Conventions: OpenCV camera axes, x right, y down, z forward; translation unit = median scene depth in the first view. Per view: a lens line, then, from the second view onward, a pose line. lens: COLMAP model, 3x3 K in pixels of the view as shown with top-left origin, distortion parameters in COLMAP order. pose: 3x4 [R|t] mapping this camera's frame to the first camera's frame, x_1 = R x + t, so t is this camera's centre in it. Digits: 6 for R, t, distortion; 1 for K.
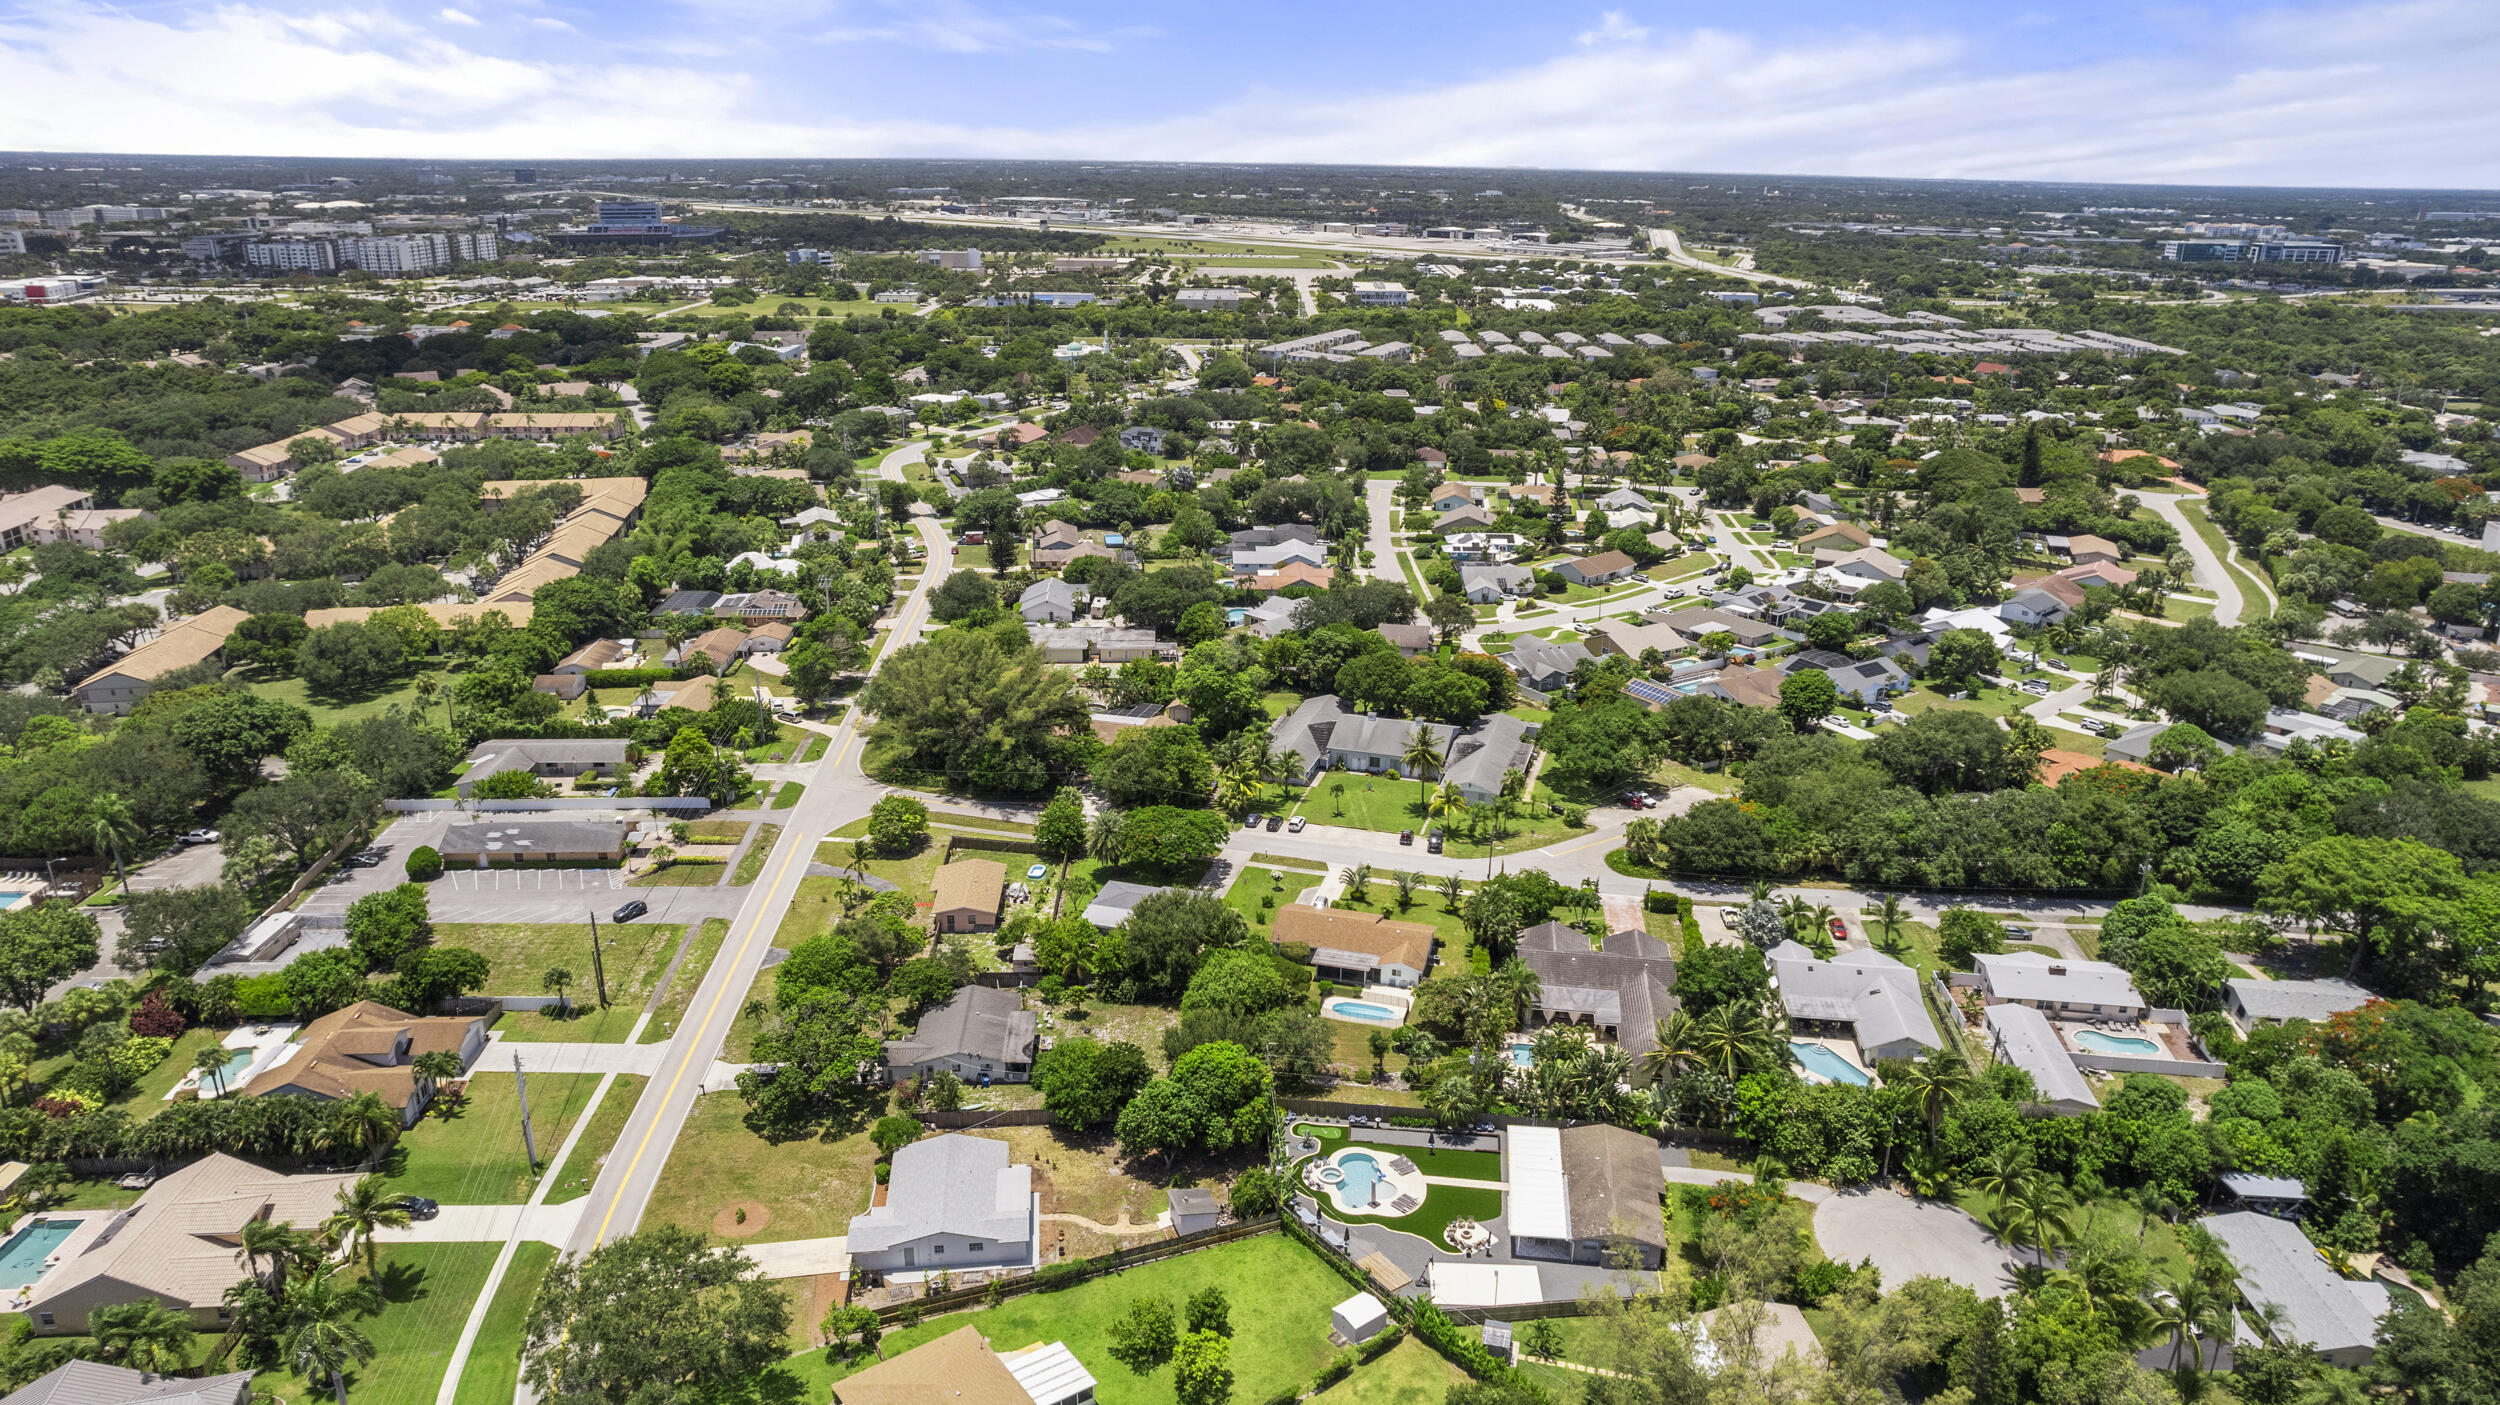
lens RADIAL K [[1597.0, 0, 1256.1], [0, 1597.0, 712.4], [0, 0, 1]] dist [-0.077552, 0.069246]
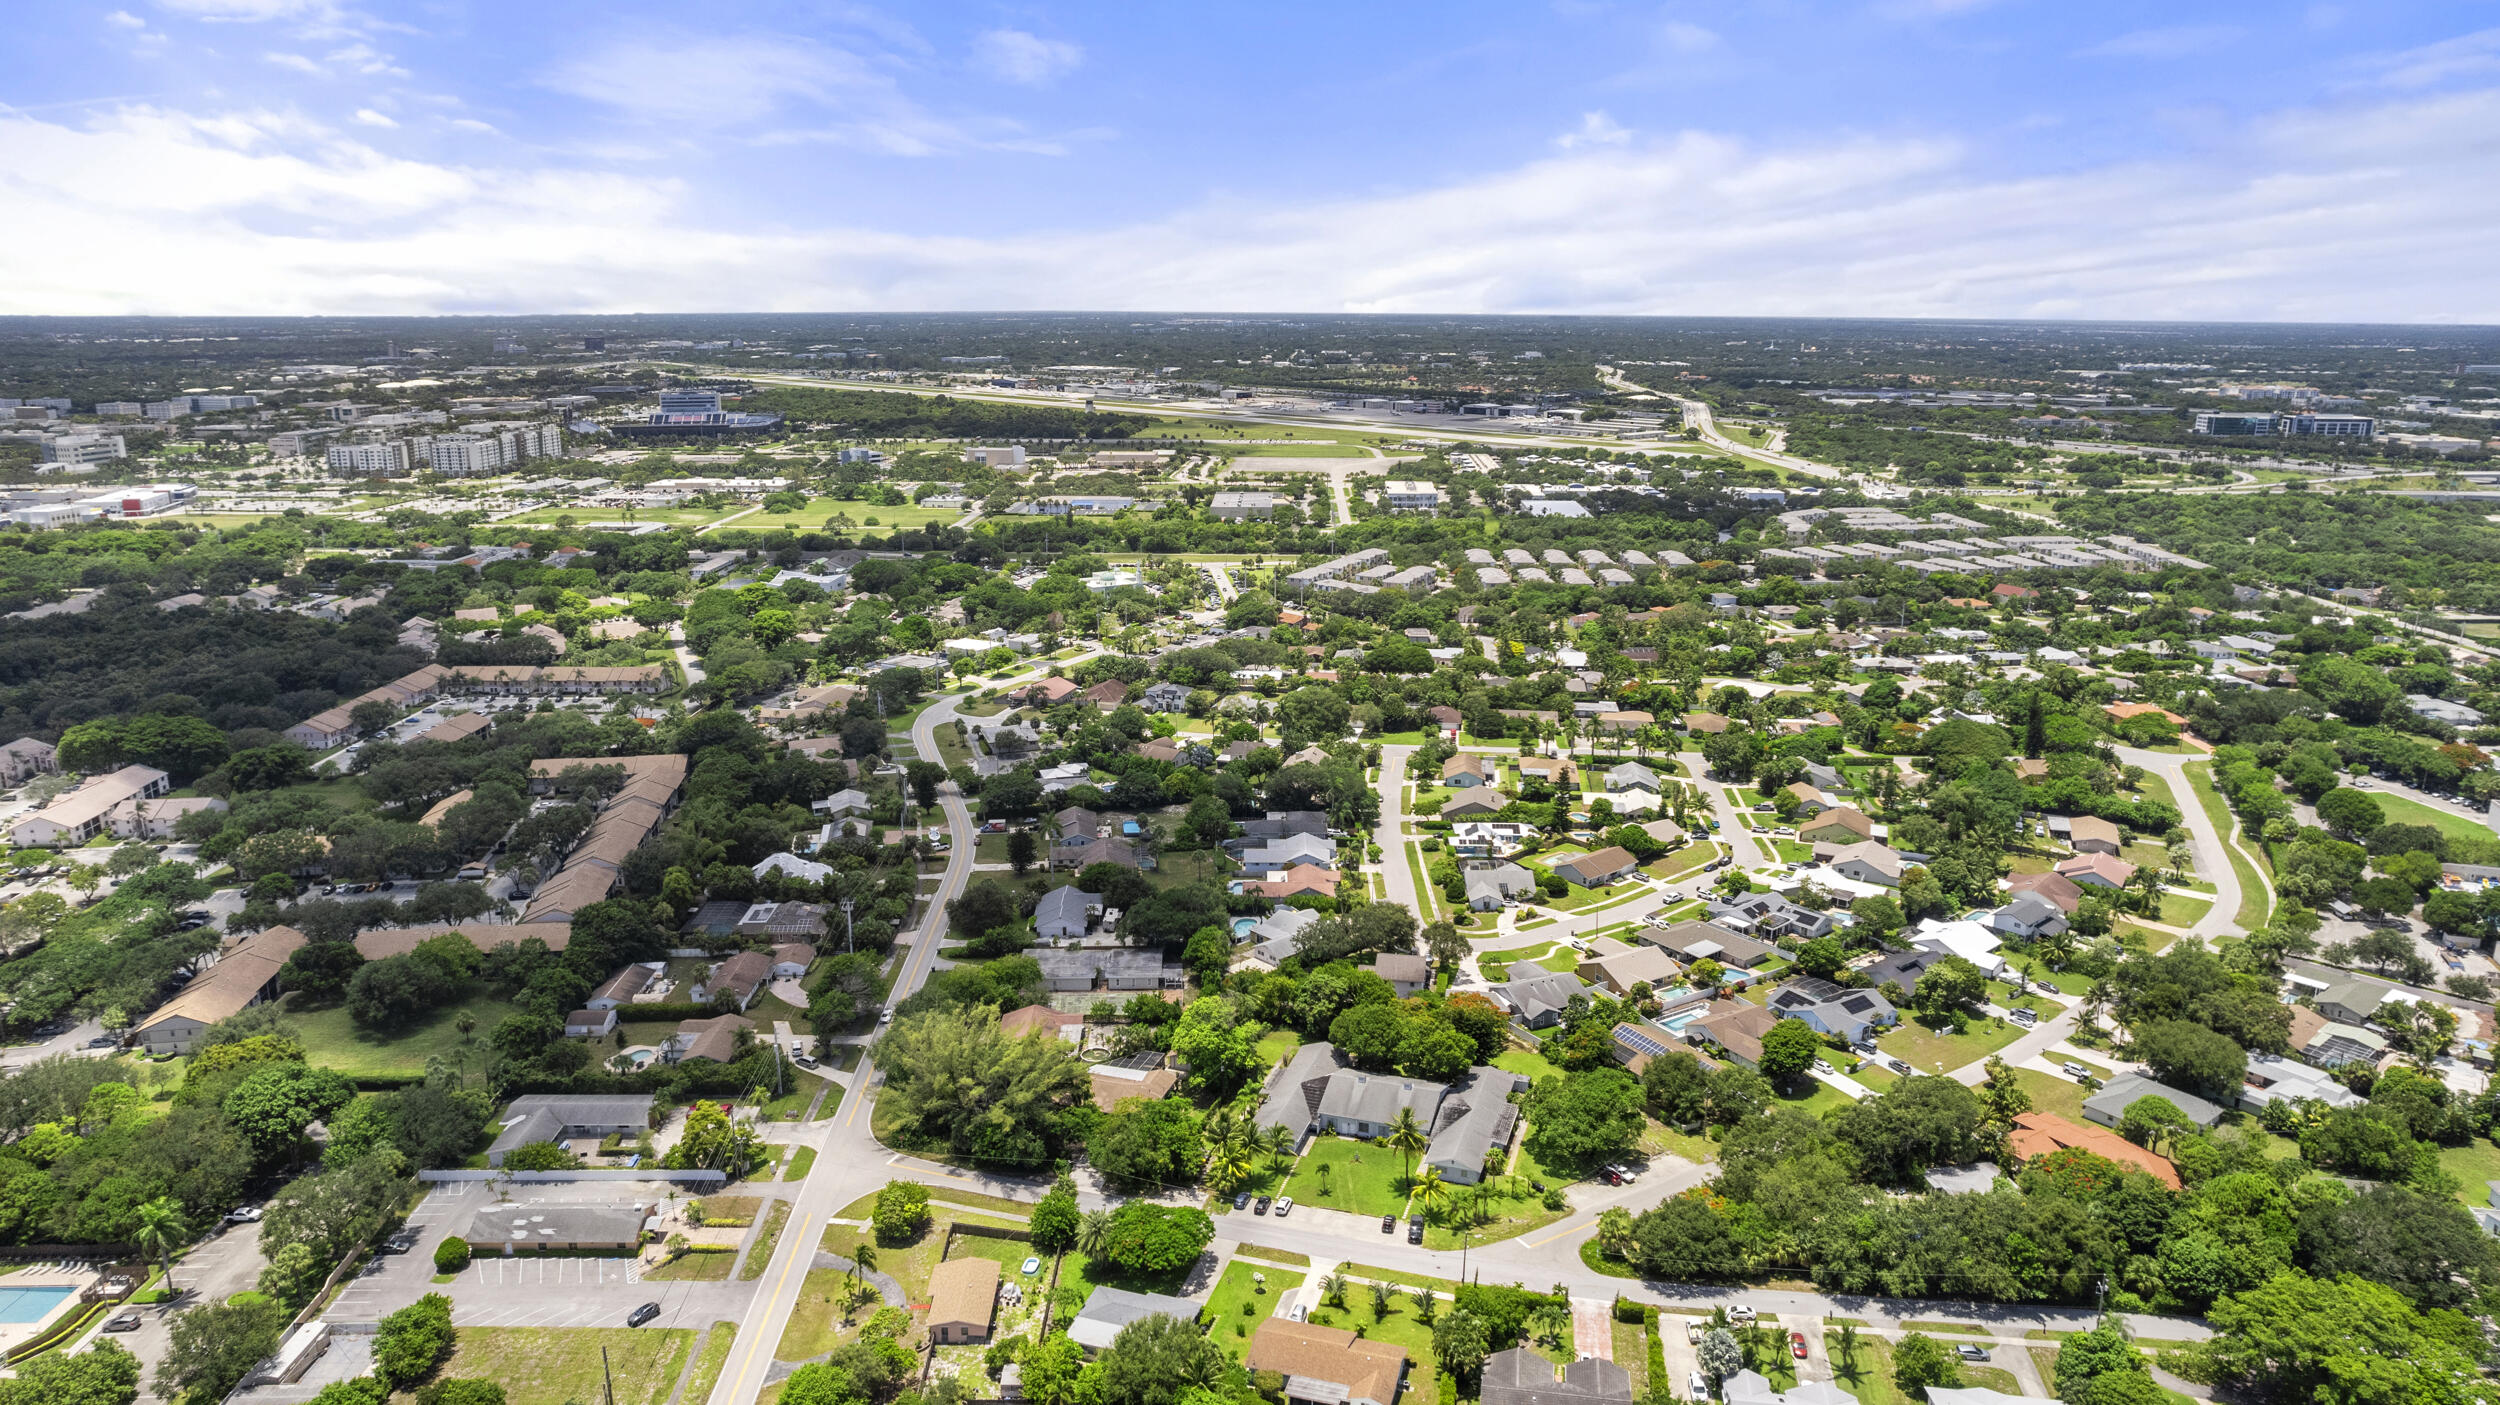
lens RADIAL K [[1597.0, 0, 1256.1], [0, 1597.0, 712.4], [0, 0, 1]] dist [-0.077552, 0.069246]
pose [[0.999527, -0.002889, -0.030614, 0.029760], [0.000234, 0.996264, -0.086358, -0.119388], [0.030749, 0.086310, 0.995794, -0.042484]]
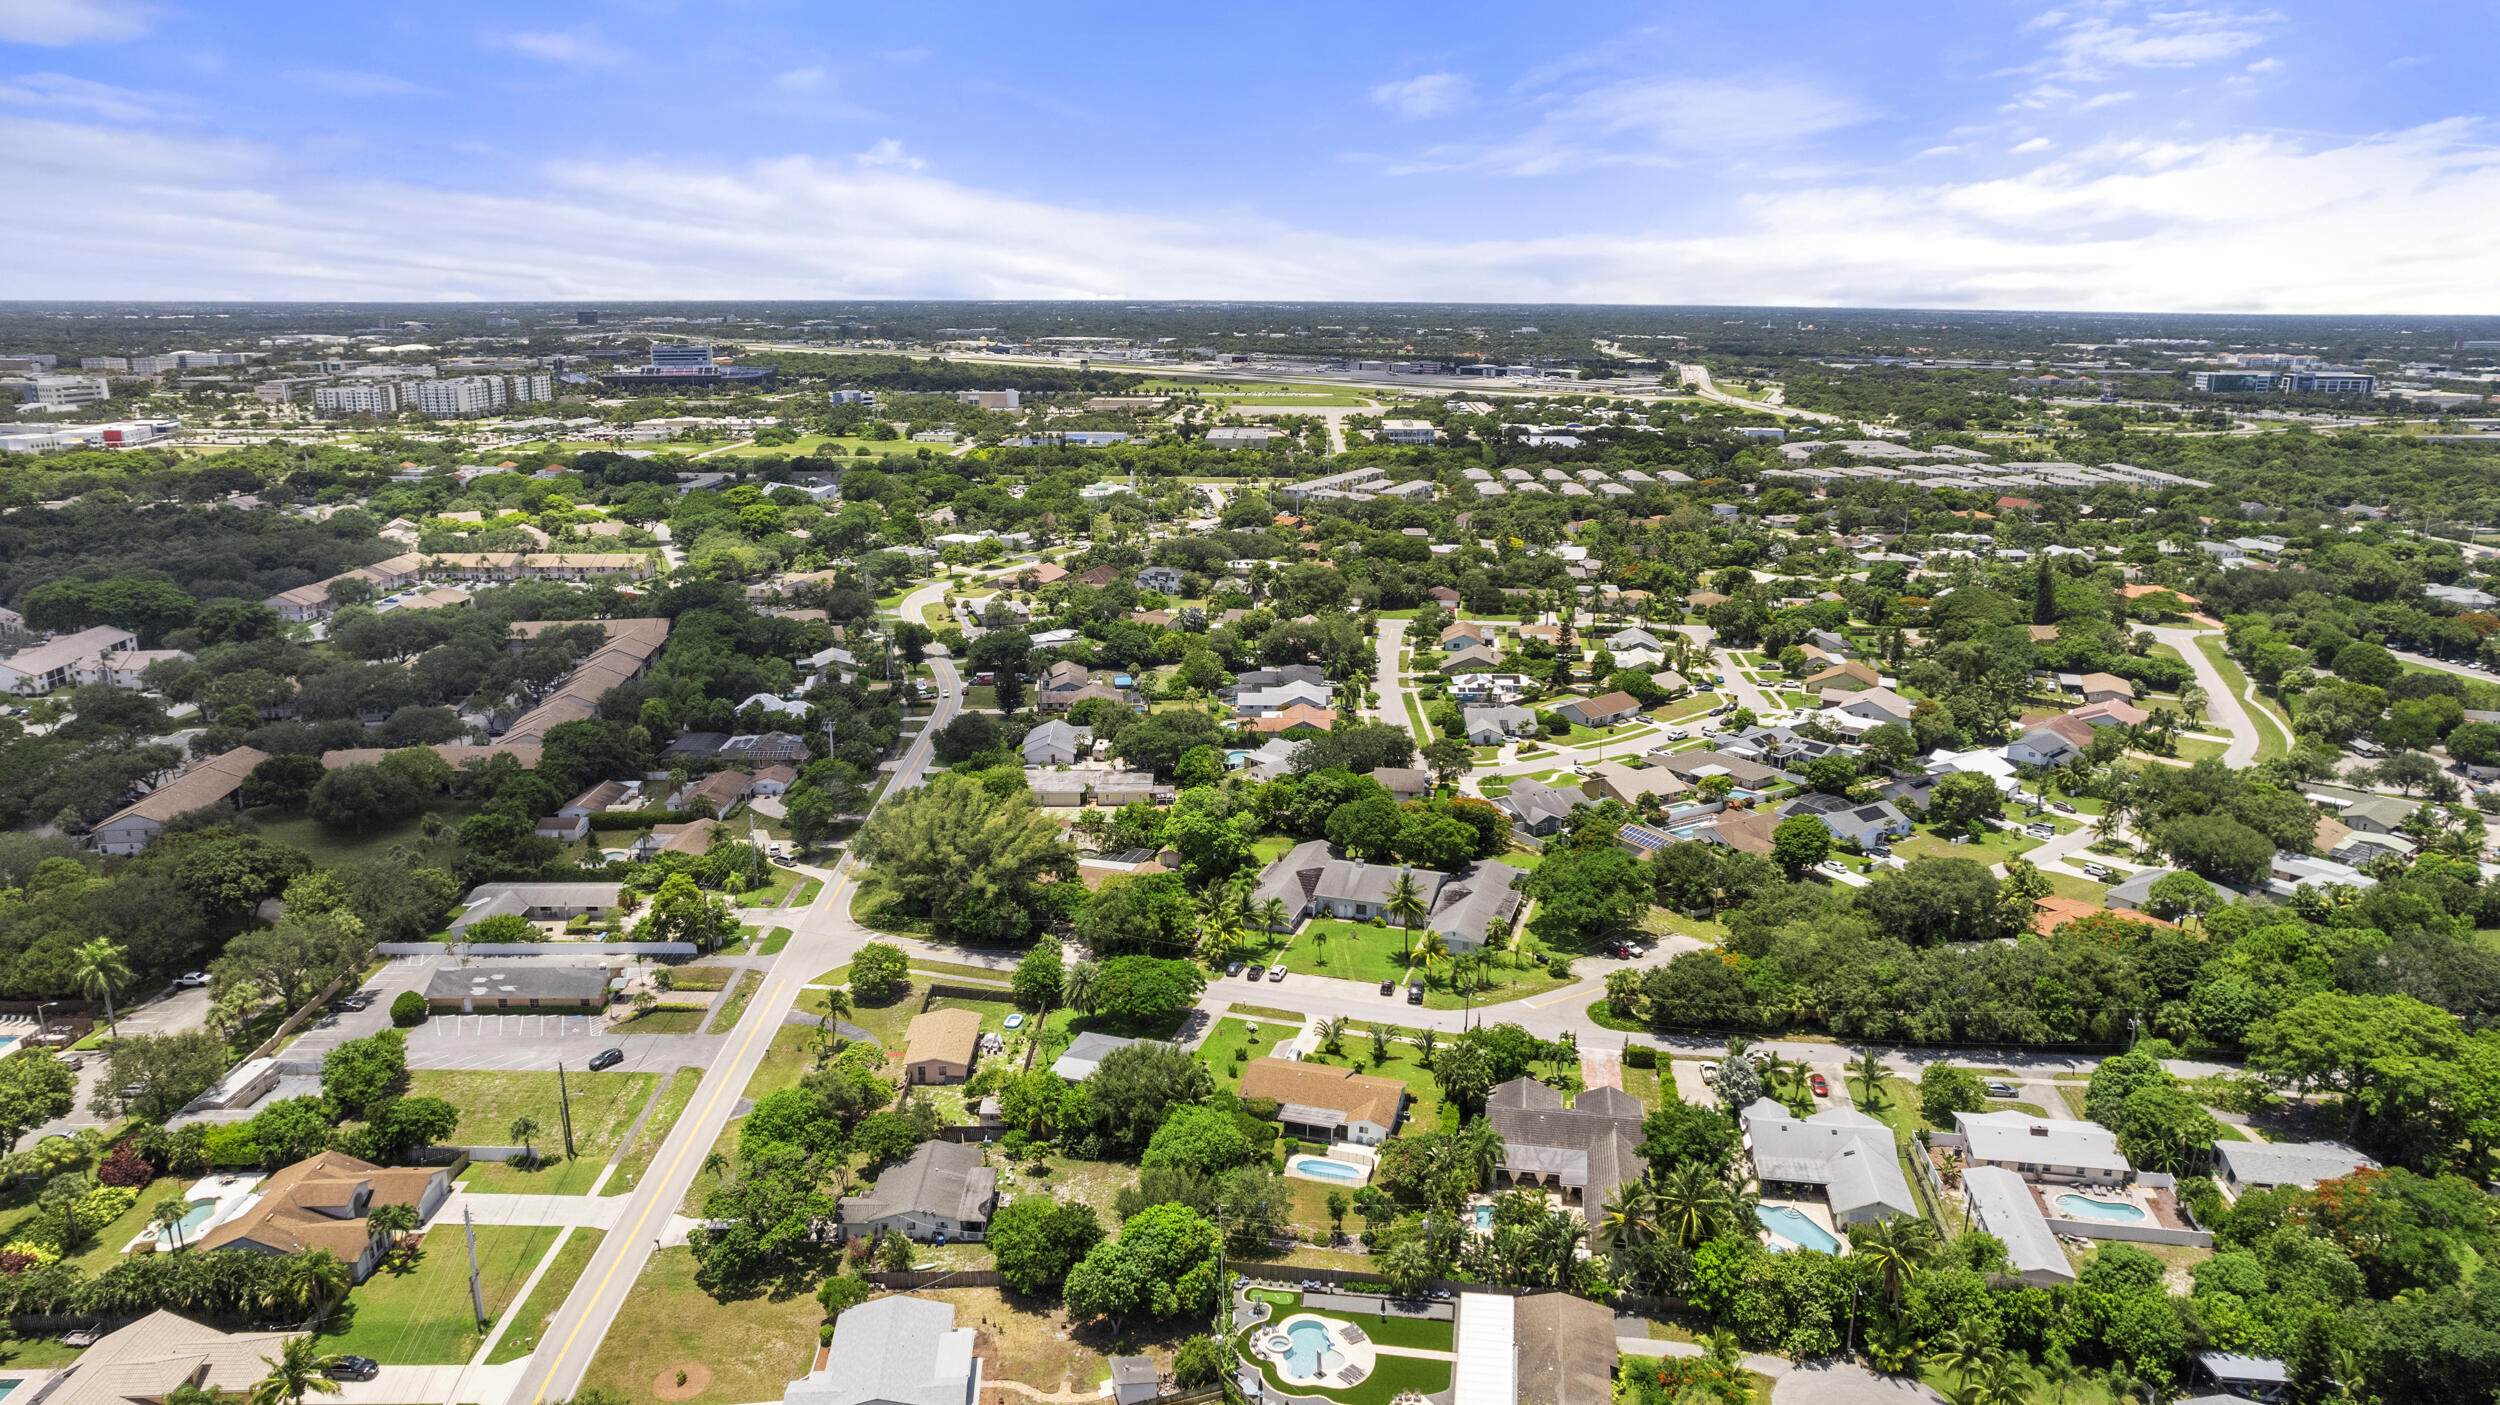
lens RADIAL K [[1597.0, 0, 1256.1], [0, 1597.0, 712.4], [0, 0, 1]] dist [-0.077552, 0.069246]
pose [[0.999625, -0.000454, -0.027373, 0.029006], [-0.001753, 0.996747, -0.080572, -0.009142], [0.027320, 0.080589, 0.996373, -0.003415]]
